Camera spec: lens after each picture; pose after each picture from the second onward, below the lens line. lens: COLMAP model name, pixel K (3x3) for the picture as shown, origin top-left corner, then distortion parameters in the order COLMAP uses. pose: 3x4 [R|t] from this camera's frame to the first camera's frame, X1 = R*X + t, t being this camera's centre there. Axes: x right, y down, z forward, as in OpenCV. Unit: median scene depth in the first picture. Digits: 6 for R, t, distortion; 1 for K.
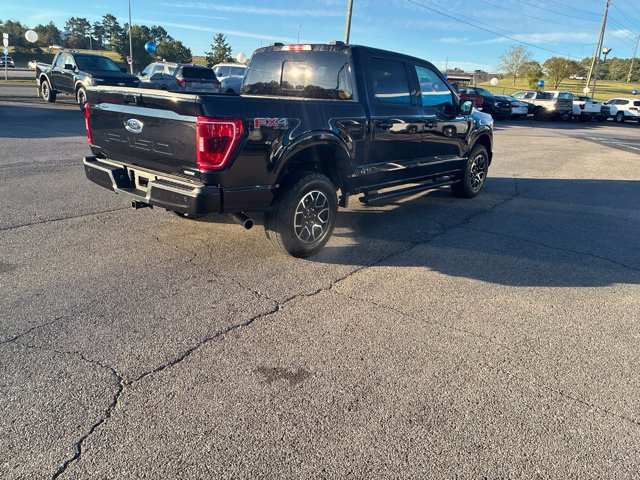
lens RADIAL K [[479.9, 0, 314.3], [0, 479.9, 237.4], [0, 0, 1]] dist [0.059766, -0.080824]
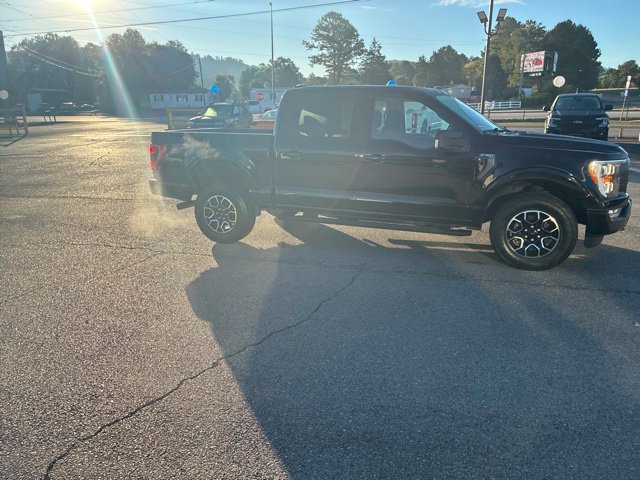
lens RADIAL K [[479.9, 0, 314.3], [0, 479.9, 237.4], [0, 0, 1]] dist [0.059766, -0.080824]
pose [[0.324012, 0.185572, -0.927674, 1.319597], [-0.259365, 0.960427, 0.101535, -0.180877], [0.909806, 0.207708, 0.359321, 0.711780]]
